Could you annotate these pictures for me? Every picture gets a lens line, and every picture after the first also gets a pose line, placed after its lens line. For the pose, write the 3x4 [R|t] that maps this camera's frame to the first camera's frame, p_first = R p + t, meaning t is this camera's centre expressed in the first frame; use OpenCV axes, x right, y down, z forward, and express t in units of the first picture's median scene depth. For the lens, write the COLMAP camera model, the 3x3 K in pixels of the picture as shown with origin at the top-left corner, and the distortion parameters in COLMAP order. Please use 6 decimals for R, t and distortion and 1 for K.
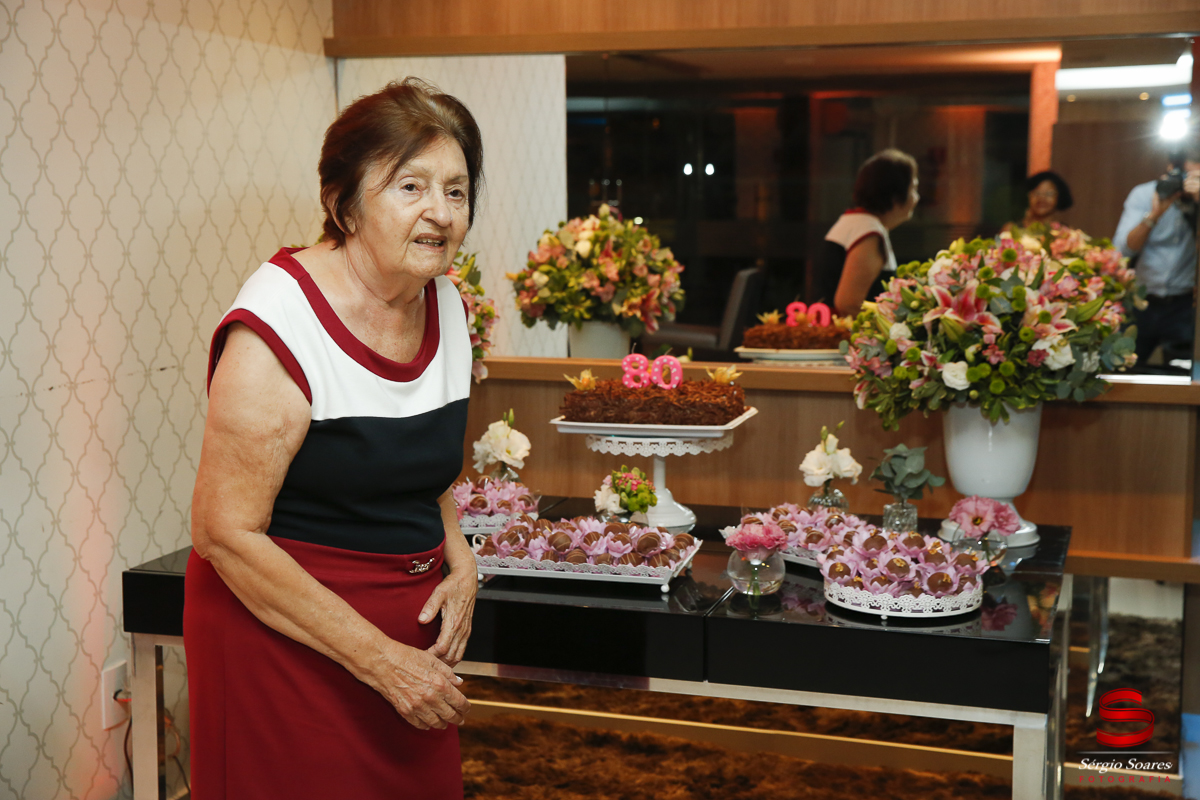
lens RADIAL K [[1807.5, 0, 600.0], [0, 1807.5, 400.0], [0, 0, 1]] dist [0.130197, 0.083313]
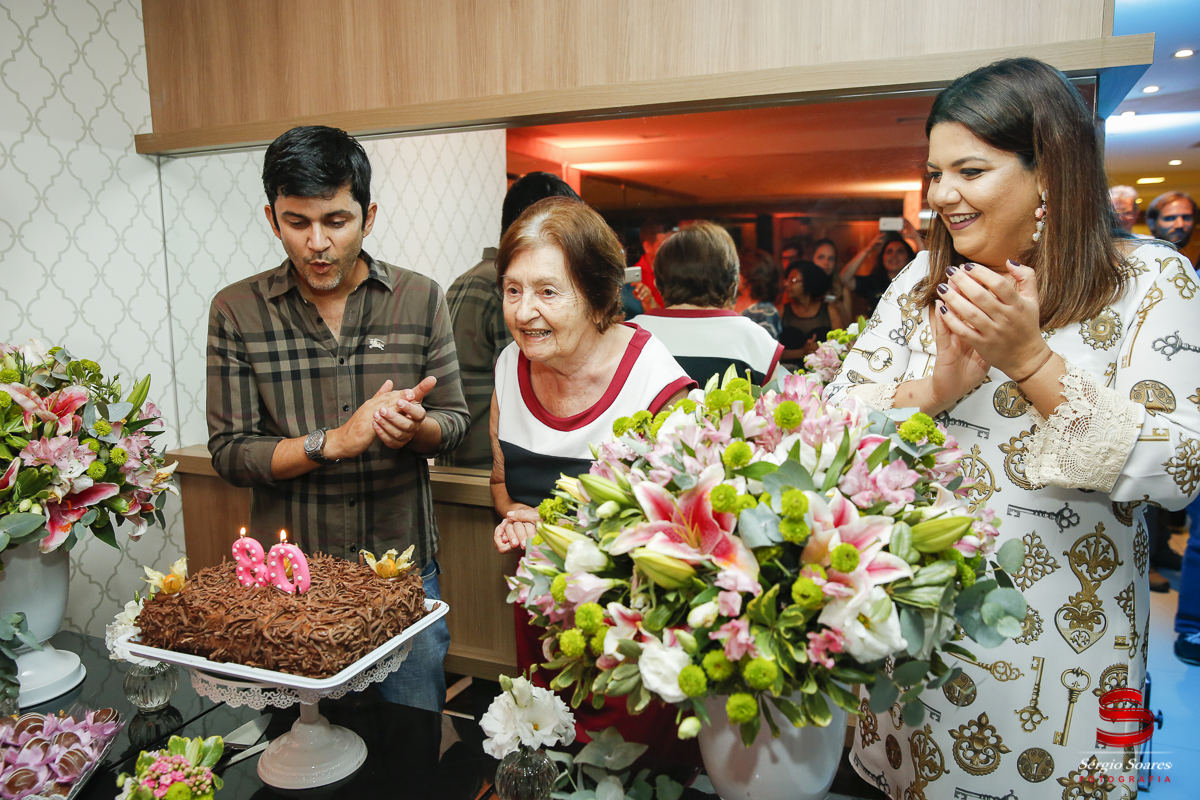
lens RADIAL K [[896.6, 0, 600.0], [0, 896.6, 400.0], [0, 0, 1]] dist [-0.036574, 0.000550]
pose [[0.995203, -0.001741, -0.097817, 0.198546], [0.004651, 0.999553, 0.029530, -0.093229], [0.097722, -0.029844, 0.994766, 0.743794]]
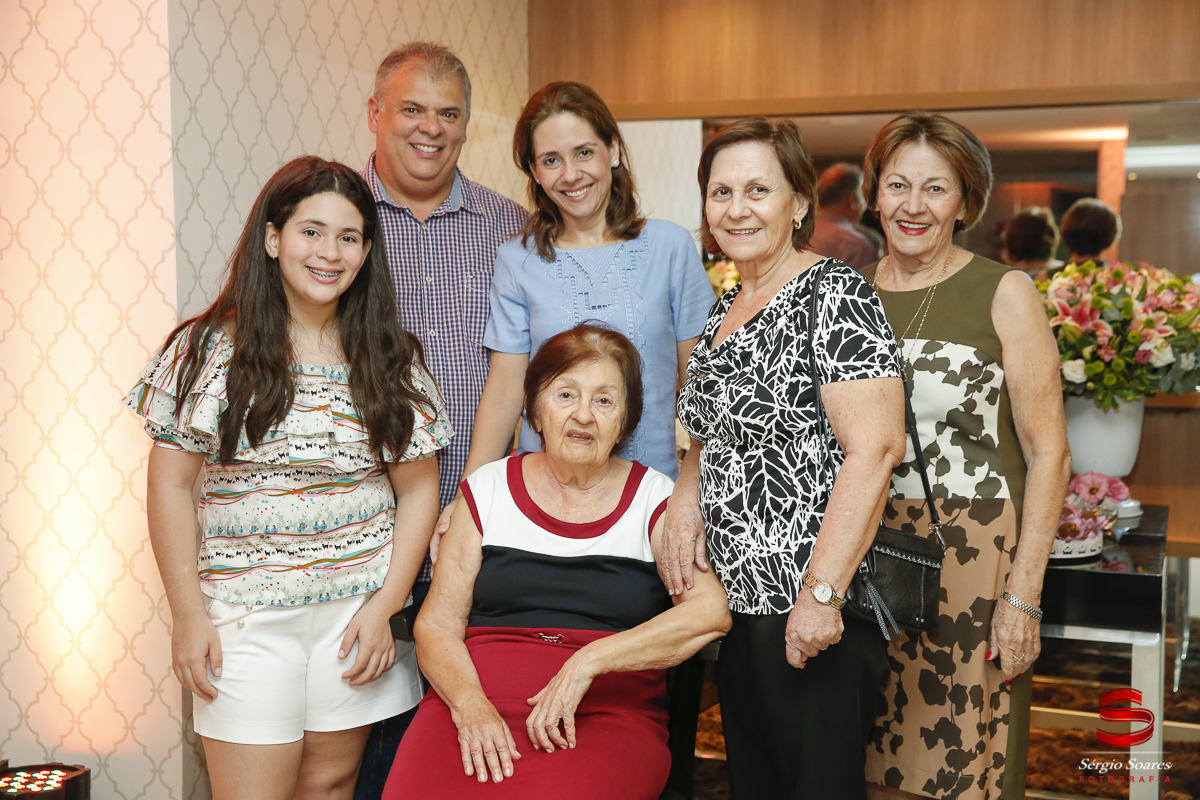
lens RADIAL K [[1722.3, 0, 574.8], [0, 1722.3, 395.2], [0, 0, 1]] dist [-0.015049, 0.540528]
pose [[0.998441, 0.005301, -0.055558, -0.072102], [-0.007661, 0.999073, -0.042366, 0.053051], [0.055282, 0.042726, 0.997556, -0.165458]]
